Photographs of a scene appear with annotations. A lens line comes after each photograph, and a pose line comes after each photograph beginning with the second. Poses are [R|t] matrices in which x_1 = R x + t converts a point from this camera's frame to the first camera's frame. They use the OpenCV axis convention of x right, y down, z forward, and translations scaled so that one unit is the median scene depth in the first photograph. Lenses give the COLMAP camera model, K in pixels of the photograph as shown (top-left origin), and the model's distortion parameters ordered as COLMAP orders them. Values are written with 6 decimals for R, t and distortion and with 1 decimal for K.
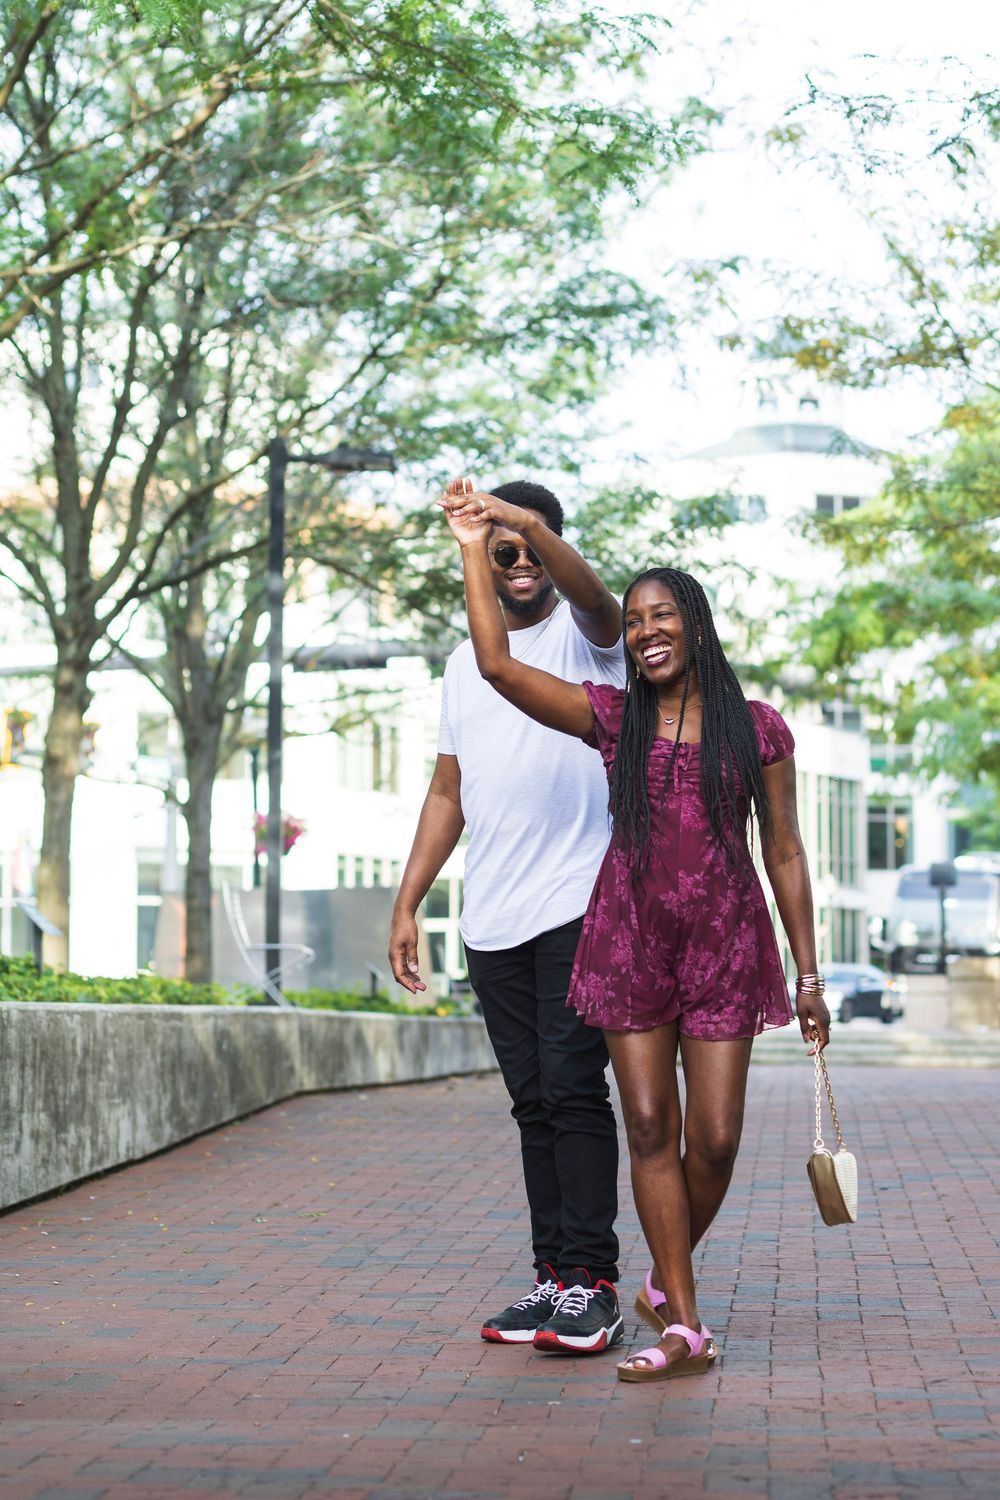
lens RADIAL K [[3703.0, 0, 500.0], [0, 3703.0, 750.0], [0, 0, 1]] dist [-0.027587, -0.263785]
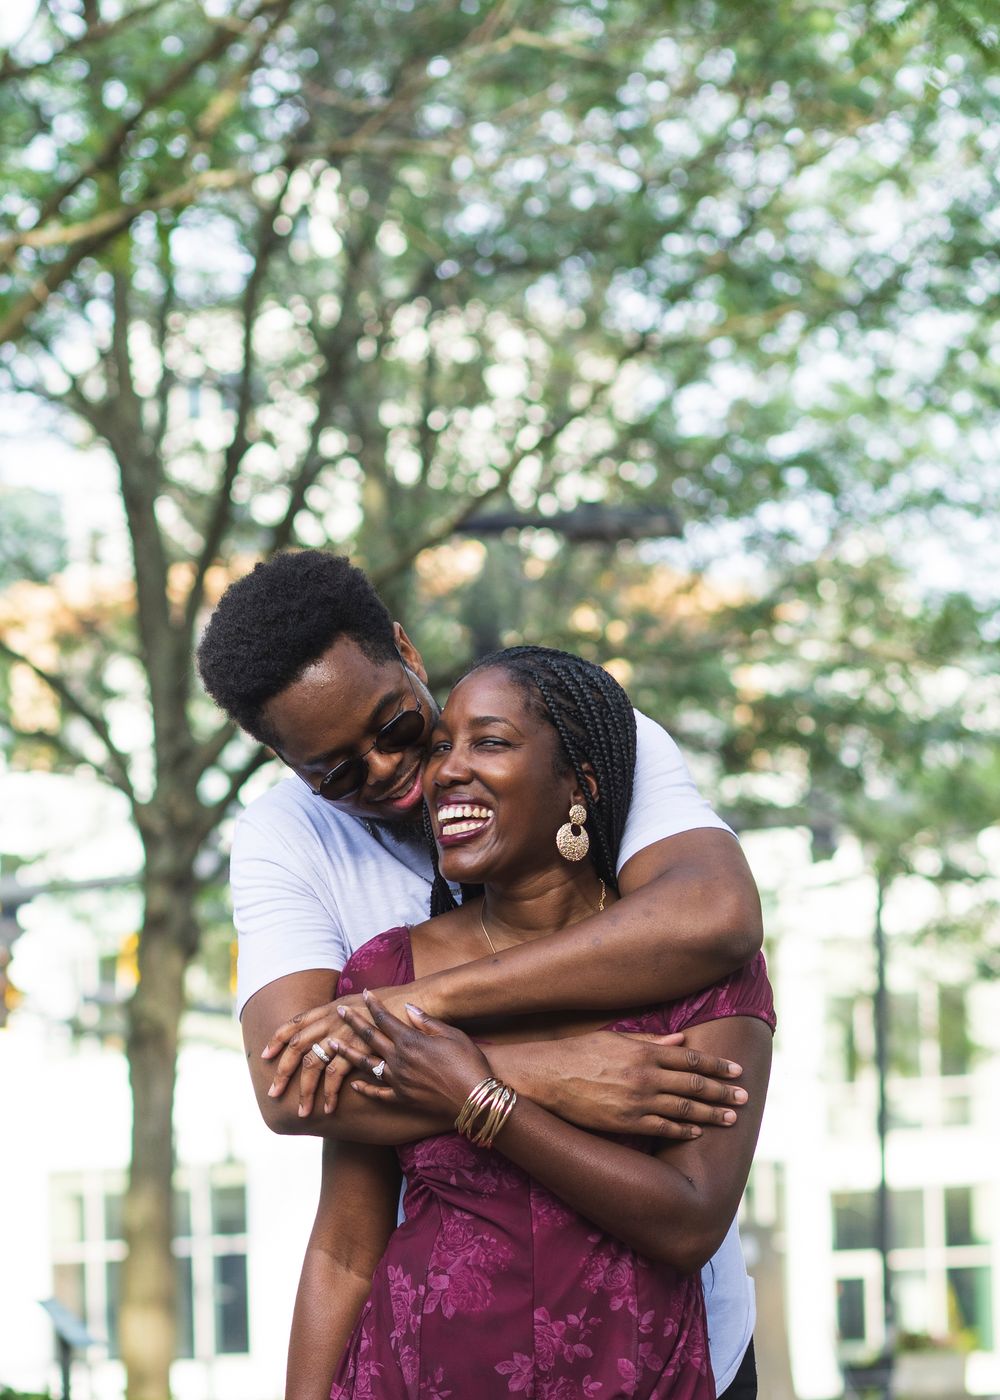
lens RADIAL K [[3481.8, 0, 500.0], [0, 3481.8, 700.0], [0, 0, 1]] dist [-2.206130, 46.647432]
pose [[0.999120, -0.038709, -0.016172, -0.052540], [0.037561, 0.997105, -0.066117, -0.014028], [0.018684, 0.065451, 0.997681, 0.455155]]
